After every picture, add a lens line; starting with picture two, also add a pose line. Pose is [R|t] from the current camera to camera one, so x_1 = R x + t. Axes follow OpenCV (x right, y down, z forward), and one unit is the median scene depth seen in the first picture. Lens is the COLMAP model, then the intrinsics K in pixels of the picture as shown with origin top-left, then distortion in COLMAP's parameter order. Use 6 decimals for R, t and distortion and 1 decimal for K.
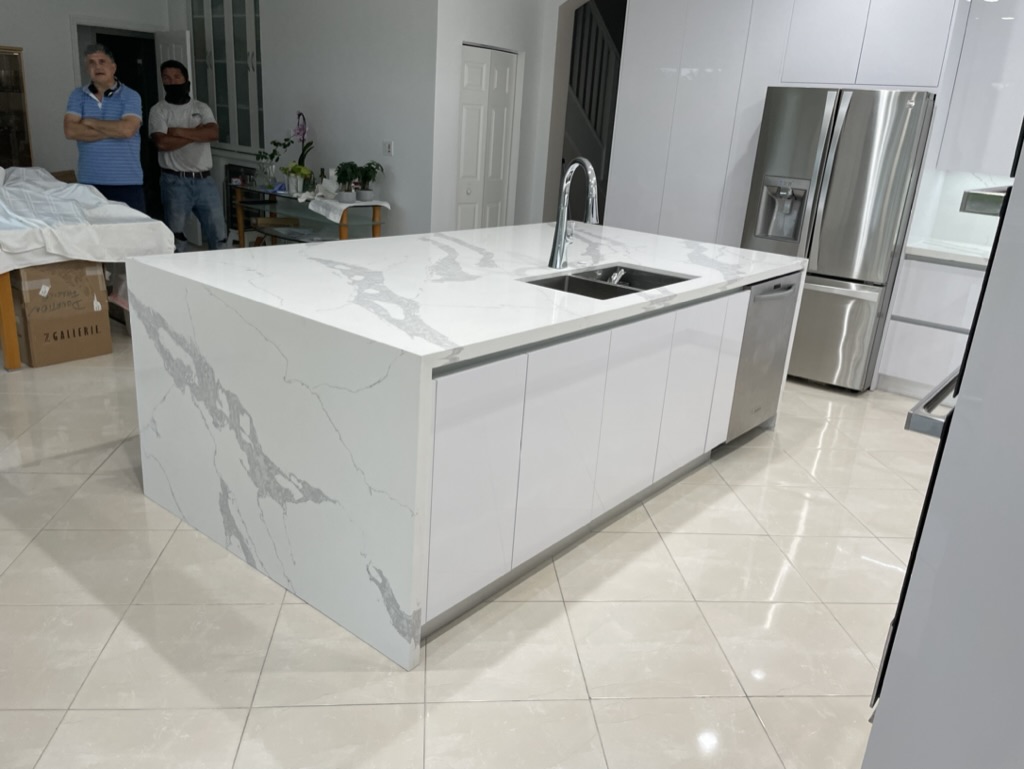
lens RADIAL K [[779.5, 0, 515.9], [0, 779.5, 379.9], [0, 0, 1]] dist [0.093797, -0.129983]
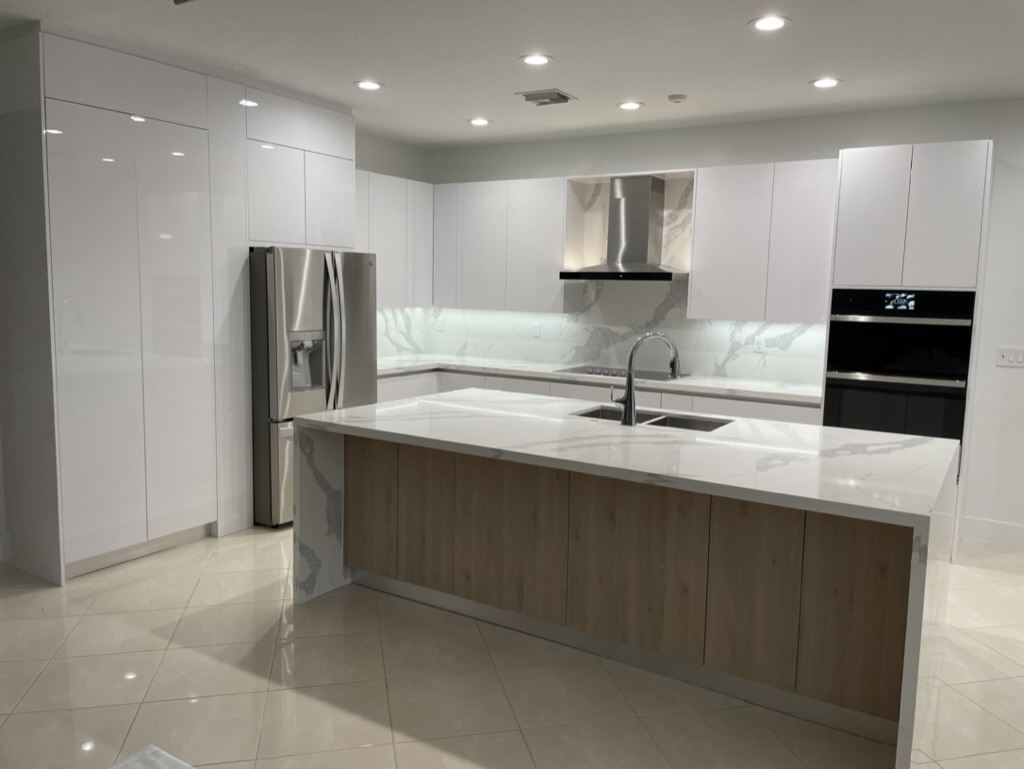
lens RADIAL K [[779.5, 0, 519.5], [0, 779.5, 381.1], [0, 0, 1]] dist [0.093797, -0.129983]
pose [[-0.127168, -0.192758, 0.972971, -1.133500], [0.282799, 0.933174, 0.221836, -0.552820], [-0.950712, 0.303365, -0.064158, 1.316772]]
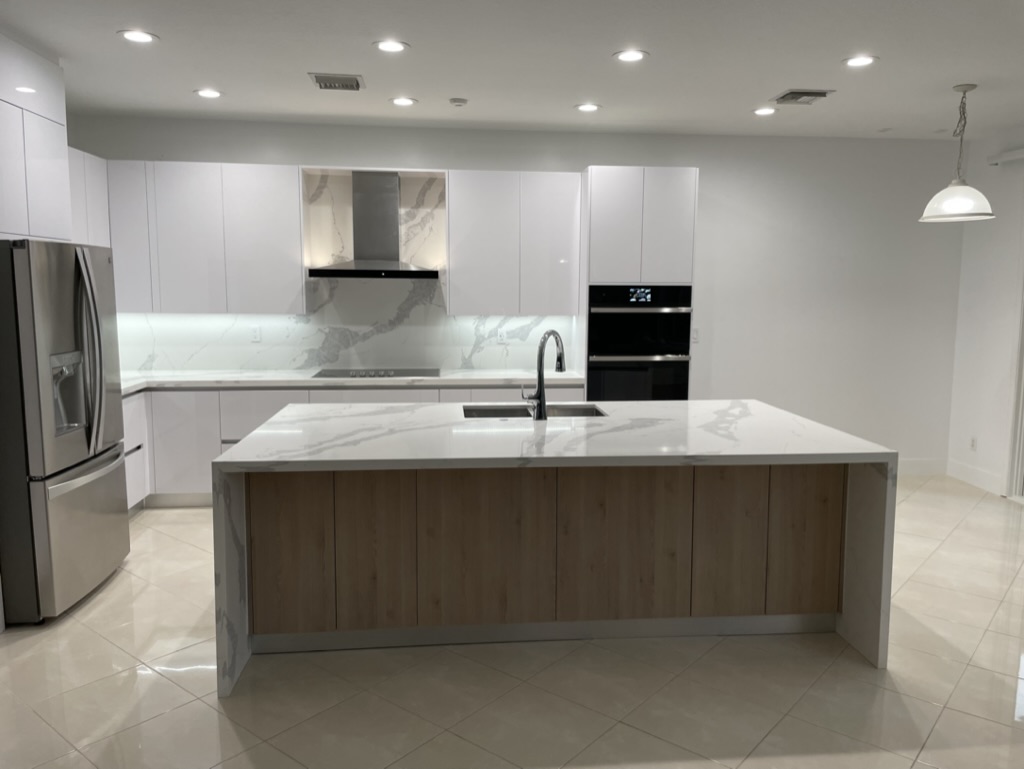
lens RADIAL K [[779.5, 0, 520.8], [0, 779.5, 379.0], [0, 0, 1]] dist [0.093797, -0.129983]
pose [[-0.707846, -0.158936, 0.688254, -0.813039], [0.168085, 0.908471, 0.382660, -0.729158], [-0.686077, 0.386550, -0.616342, 1.898863]]
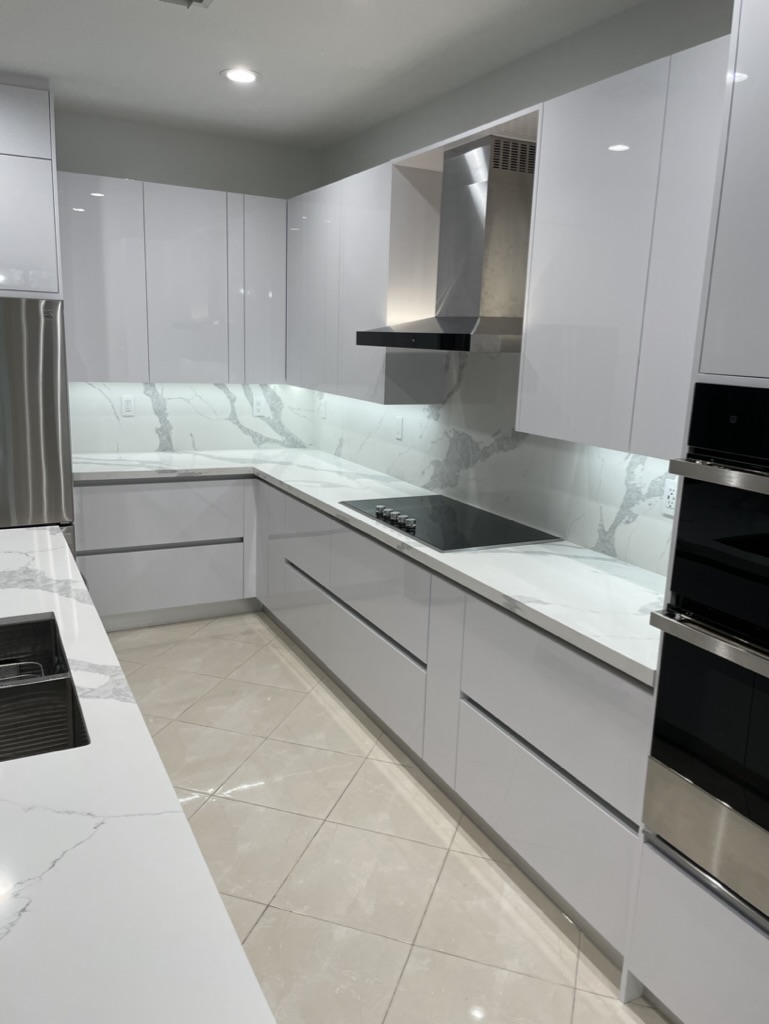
lens RADIAL K [[779.5, 0, 389.0], [0, 779.5, 503.1], [0, 0, 1]] dist [0.093797, -0.129983]
pose [[0.397849, -0.241994, 0.884961, -0.216756], [0.278790, 0.950861, 0.134680, -0.245211], [-0.874067, 0.193136, 0.445764, 0.501342]]
